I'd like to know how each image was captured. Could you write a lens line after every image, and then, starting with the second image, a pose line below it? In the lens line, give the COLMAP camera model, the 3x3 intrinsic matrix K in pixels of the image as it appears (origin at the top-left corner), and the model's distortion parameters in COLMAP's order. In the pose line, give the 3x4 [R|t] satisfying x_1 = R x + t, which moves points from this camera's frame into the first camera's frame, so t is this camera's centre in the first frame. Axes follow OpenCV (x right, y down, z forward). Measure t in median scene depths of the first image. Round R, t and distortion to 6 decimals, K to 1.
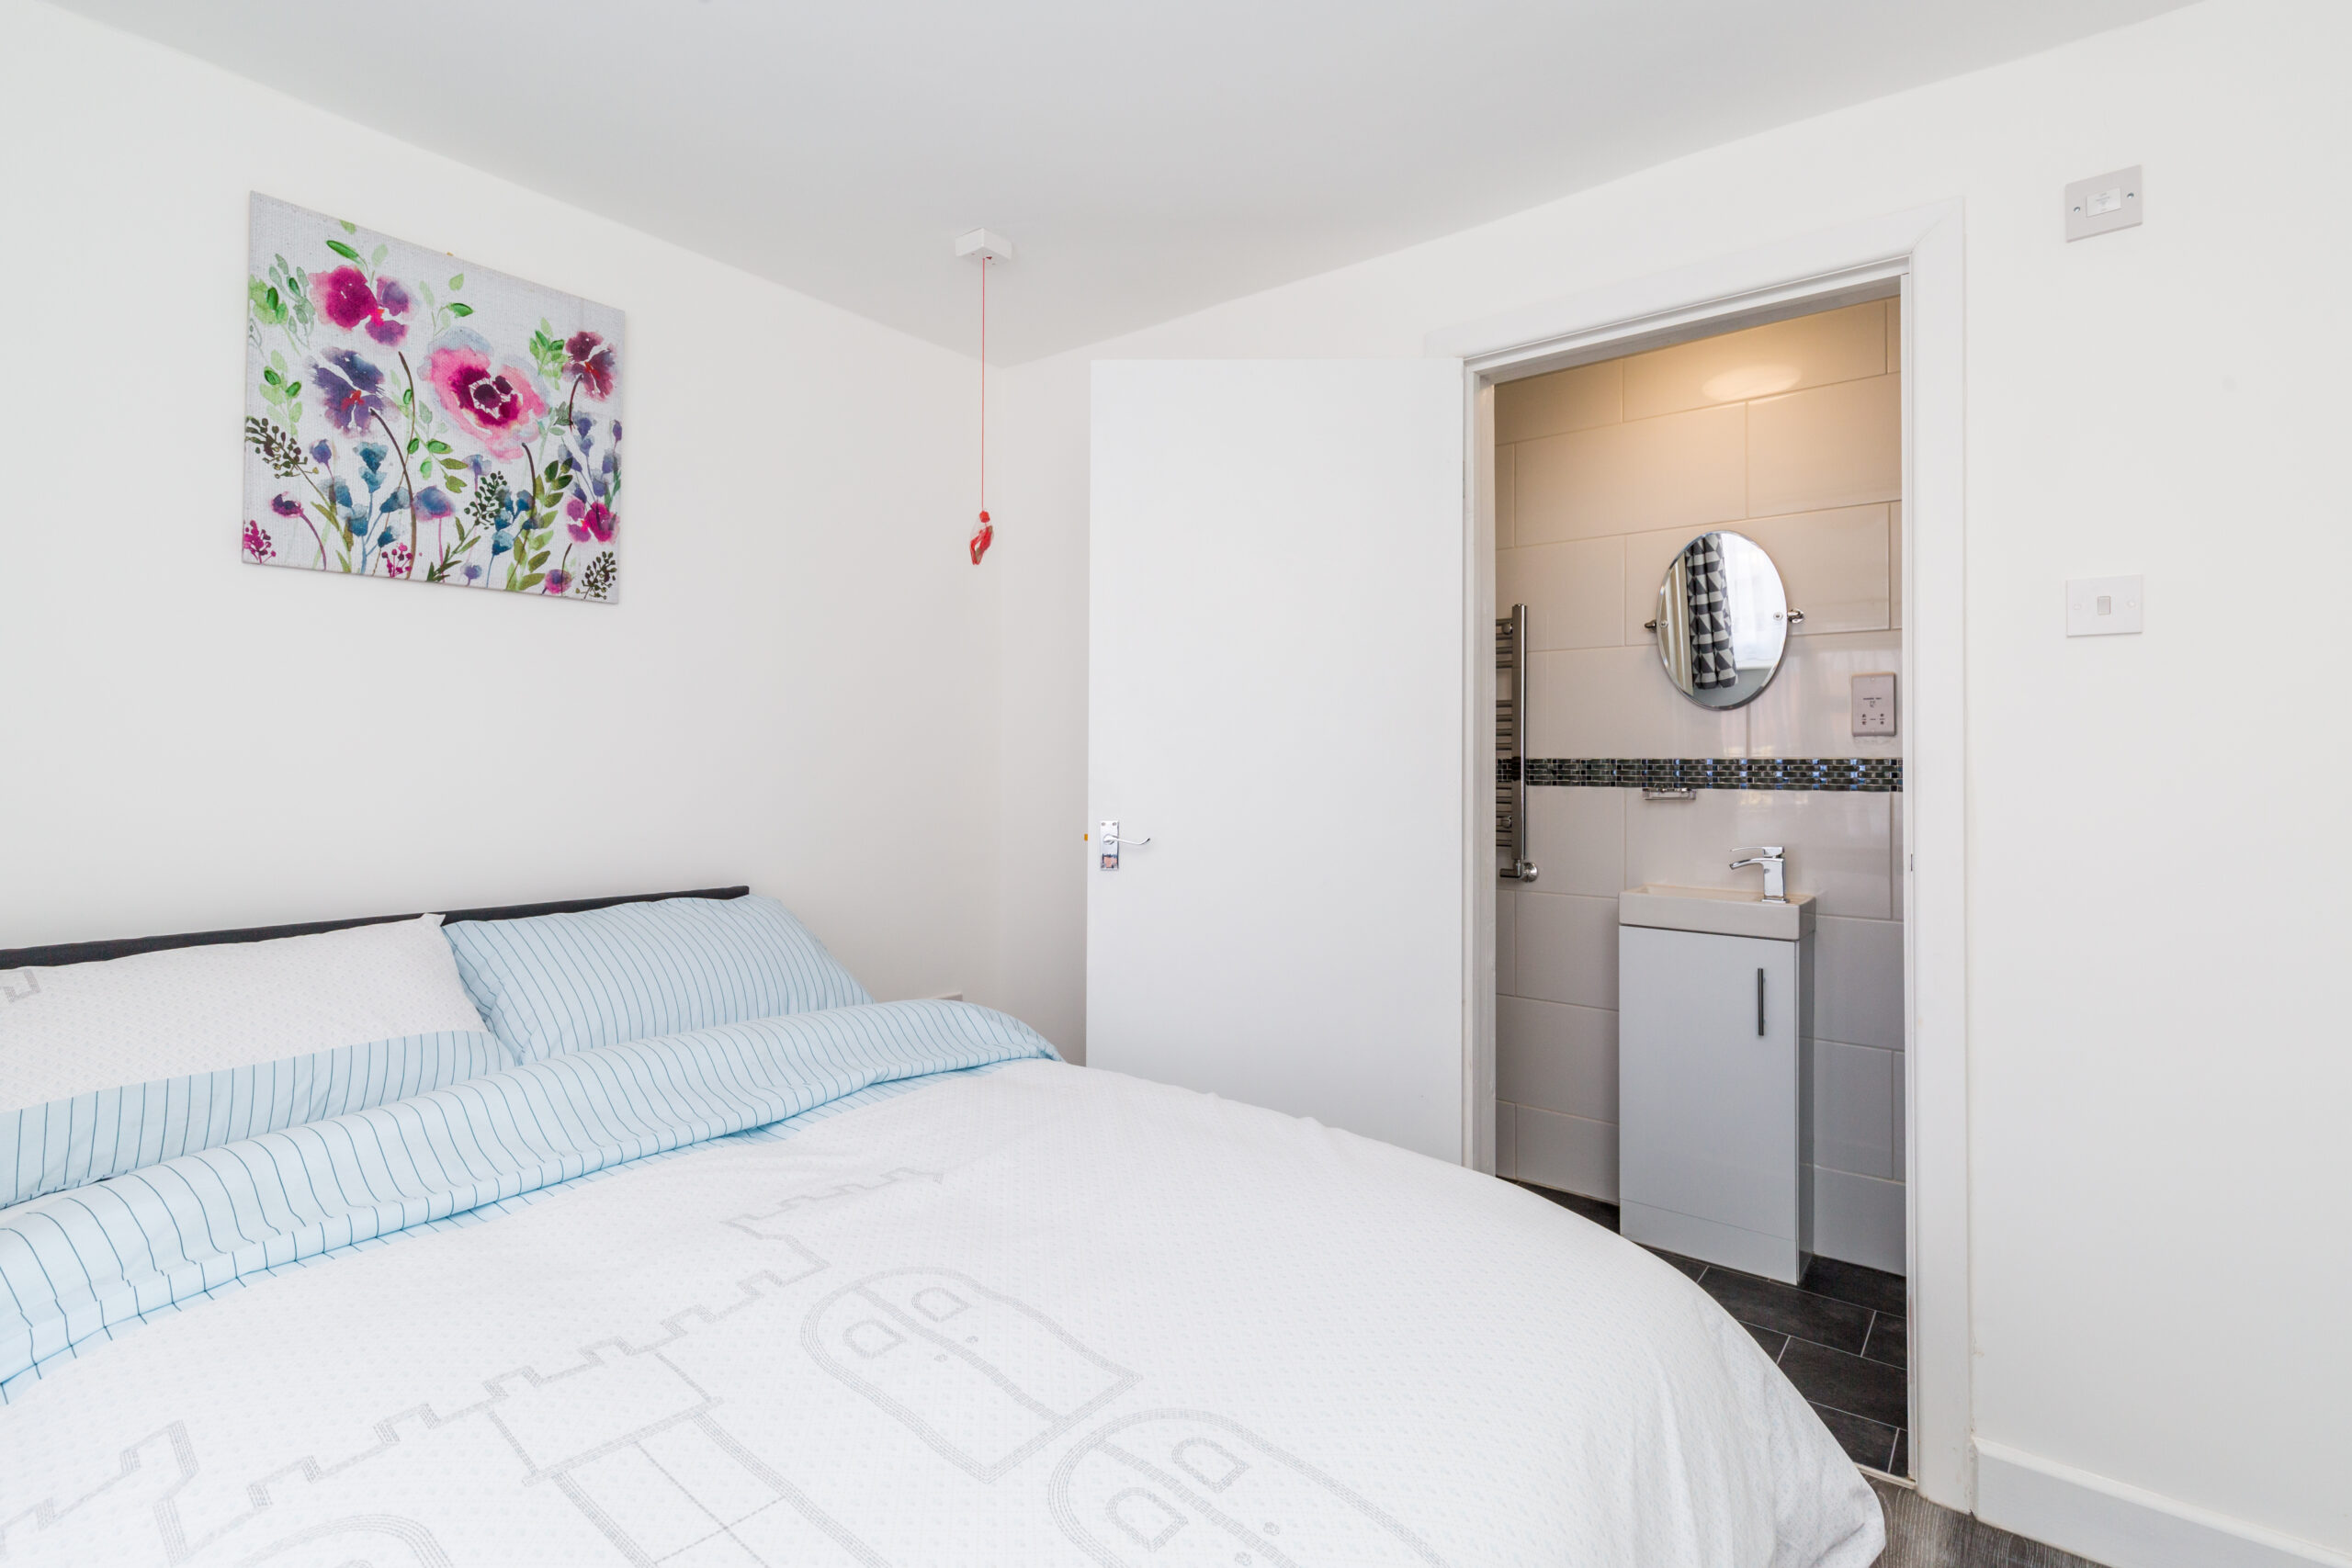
lens RADIAL K [[1065.8, 0, 1179.2], [0, 1065.8, 717.7], [0, 0, 1]] dist [0.004542, 0.000761]
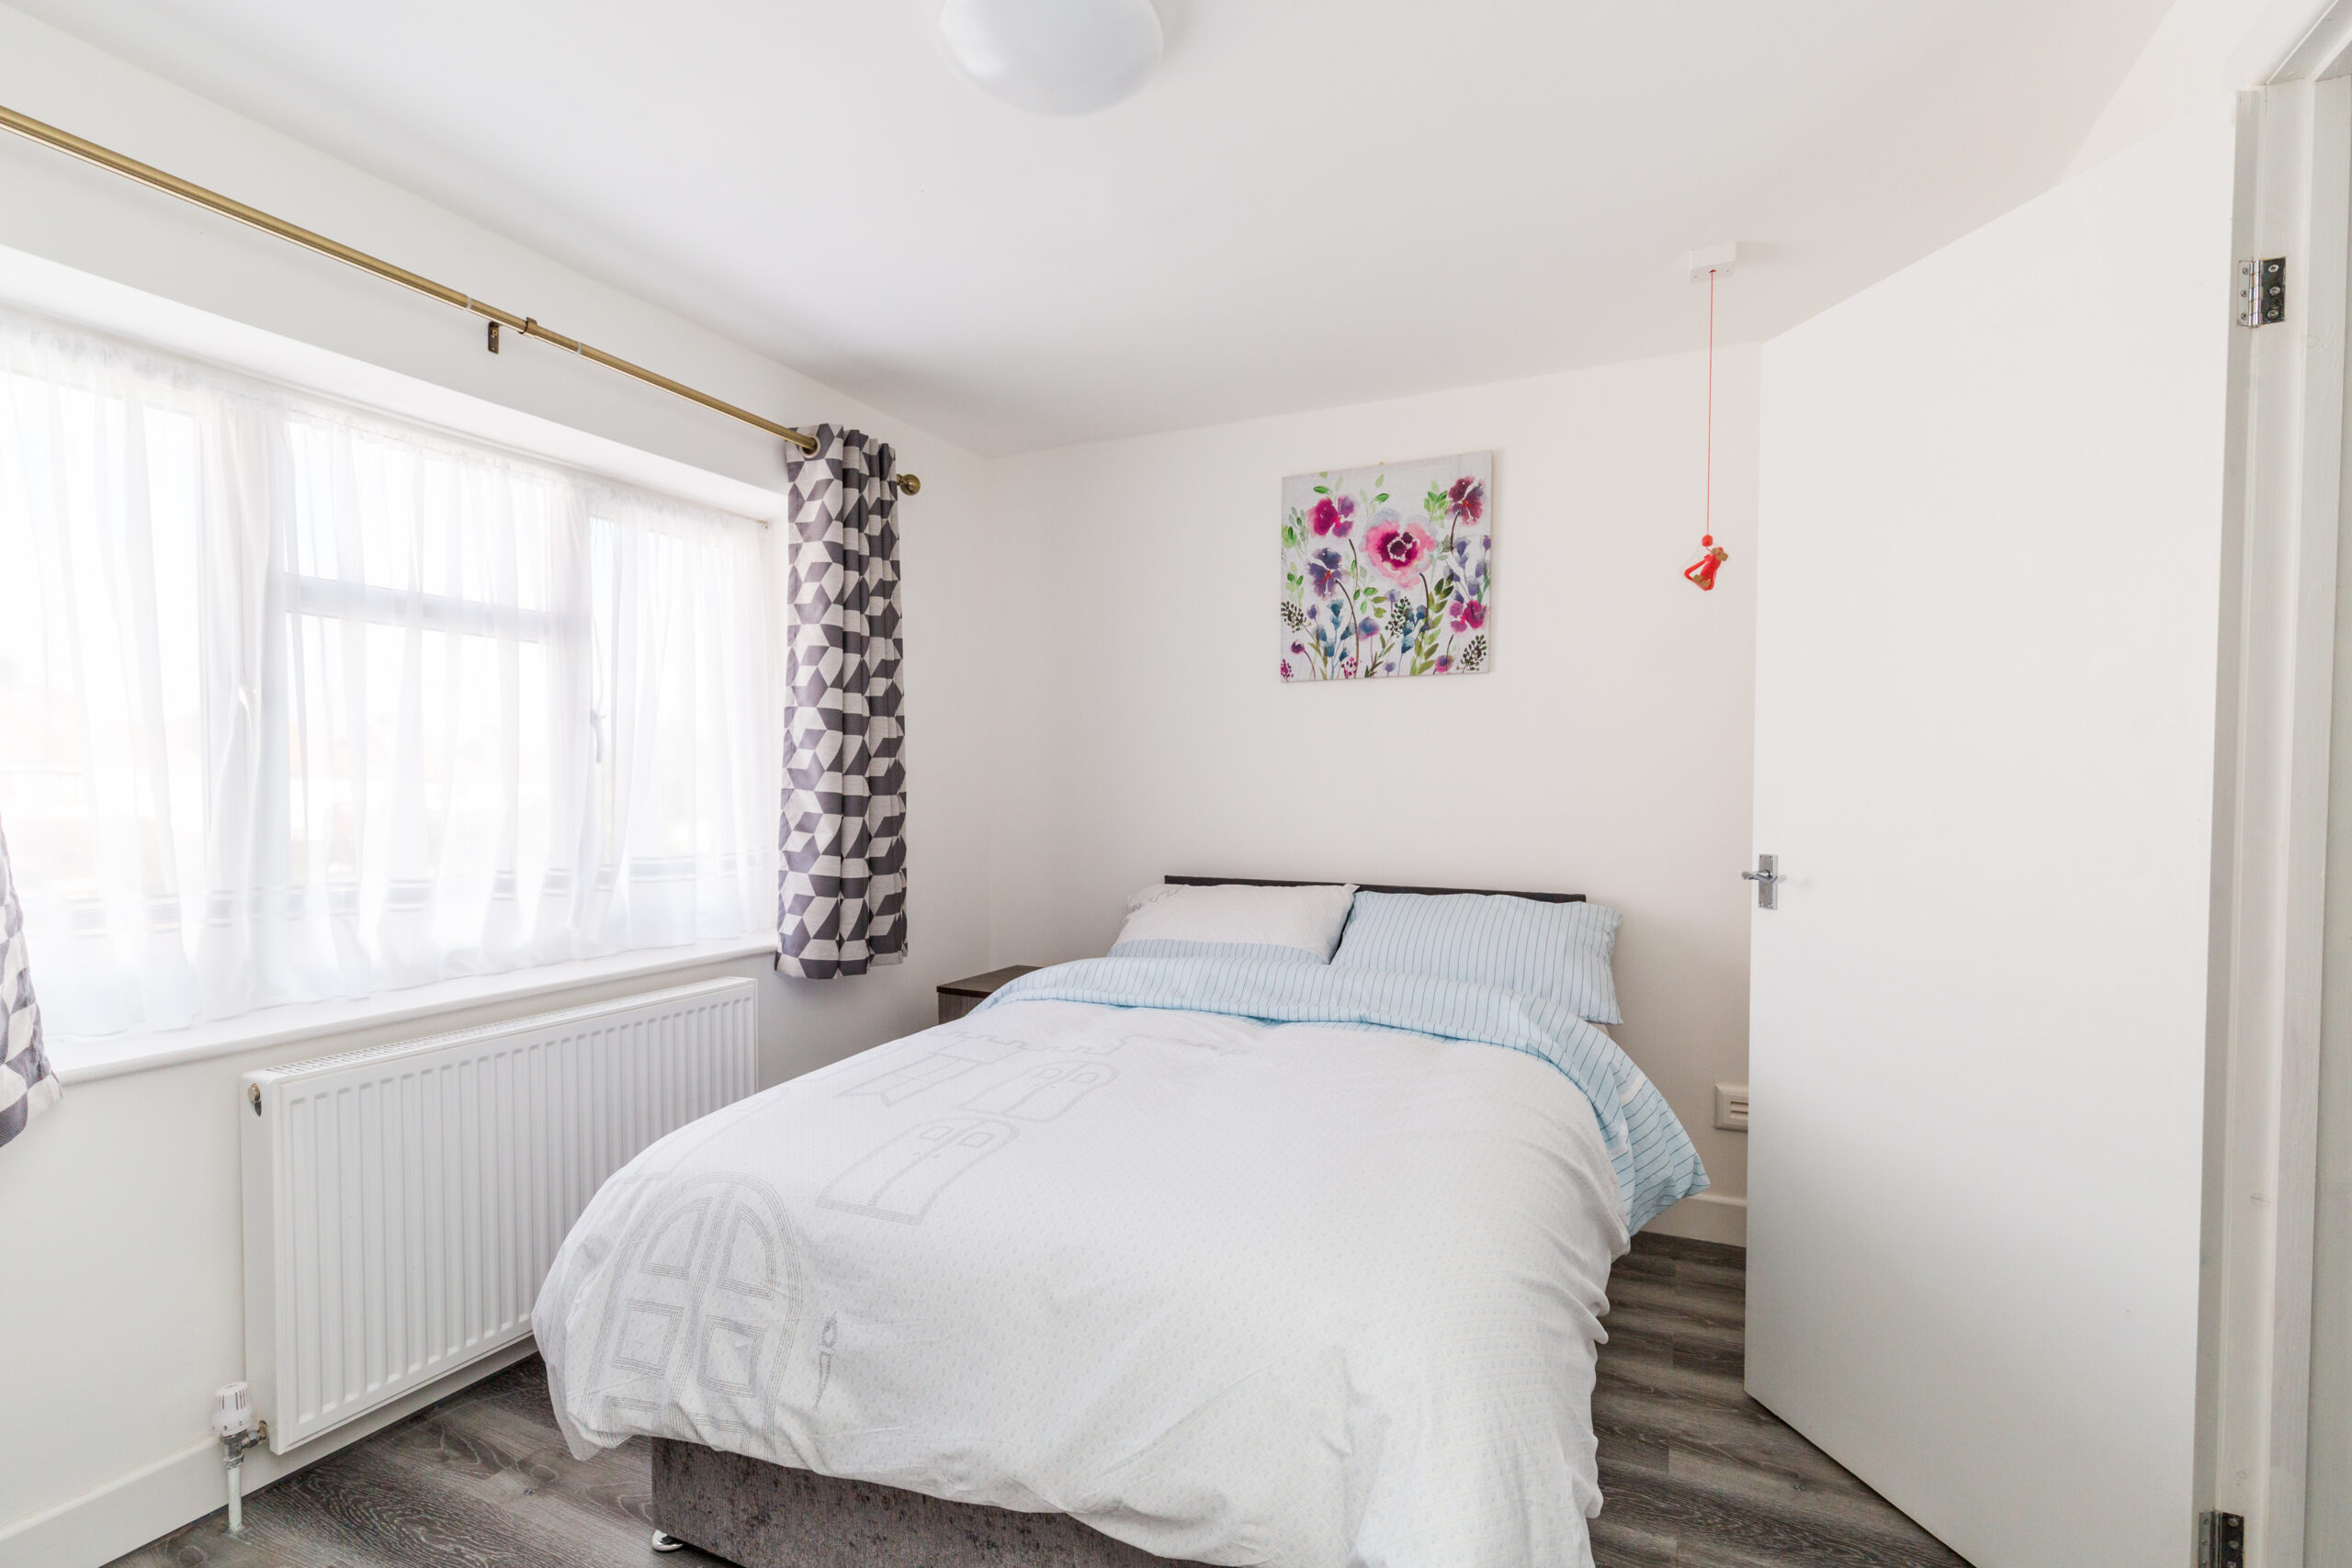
lens RADIAL K [[1043.5, 0, 1177.8], [0, 1043.5, 775.3], [0, 0, 1]] dist [0.003825, 0.000235]
pose [[0.268266, -0.017094, -0.963193, 0.693956], [0.043304, 0.999046, -0.005670, 0.013989], [0.962371, -0.040189, 0.268750, 0.295360]]
